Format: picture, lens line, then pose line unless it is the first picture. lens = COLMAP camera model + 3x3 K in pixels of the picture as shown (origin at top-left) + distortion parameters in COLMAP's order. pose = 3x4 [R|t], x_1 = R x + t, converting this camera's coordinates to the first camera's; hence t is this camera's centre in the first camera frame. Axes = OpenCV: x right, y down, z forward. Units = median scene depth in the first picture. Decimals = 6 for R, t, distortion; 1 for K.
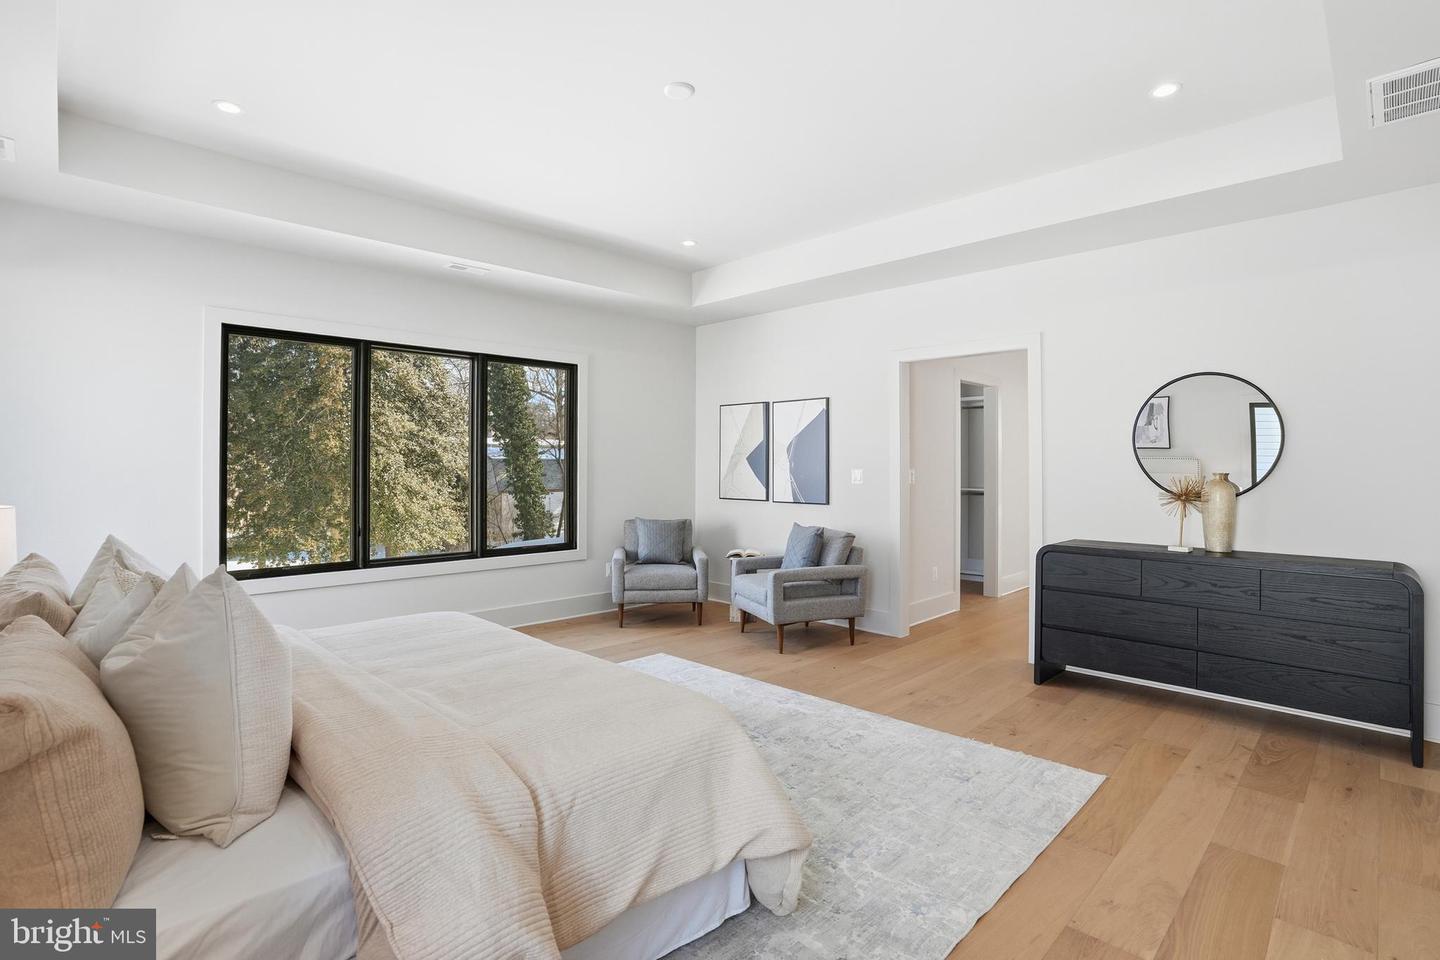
lens RADIAL K [[676.5, 0, 718.9], [0, 676.5, 471.9], [0, 0, 1]] dist [-0.056304, 0.027007]
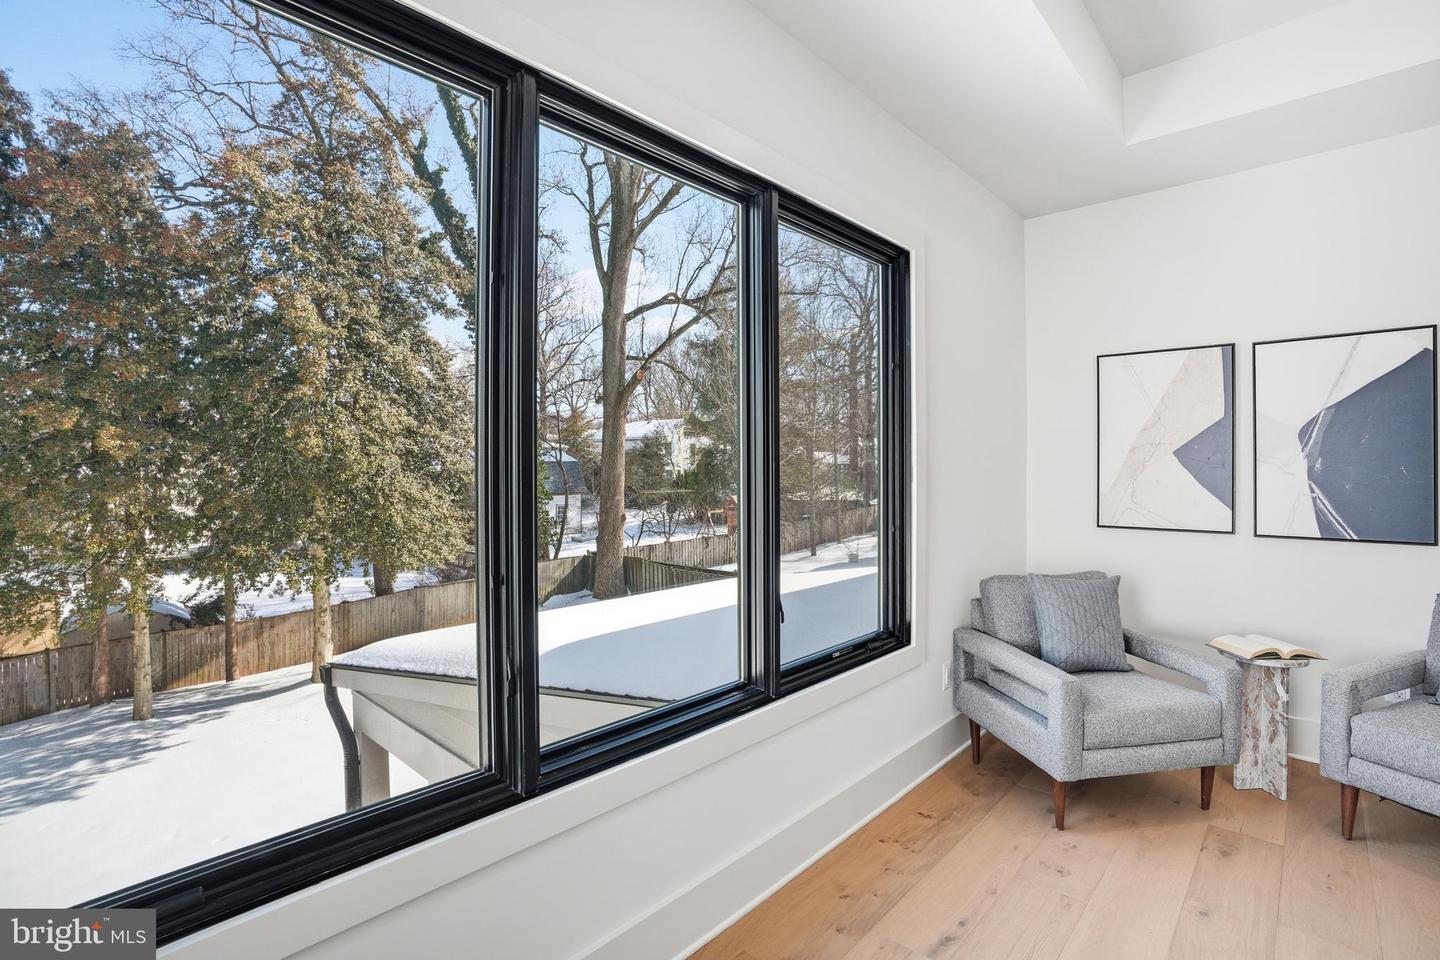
lens RADIAL K [[672.9, 0, 729.4], [0, 672.9, 481.8], [0, 0, 1]] dist [-0.061781, 0.026222]
pose [[0.998842, -0.003260, 0.048010, -0.102549], [0.002718, 0.999932, 0.011350, -0.001172], [-0.048044, -0.011206, 0.998782, 0.153843]]
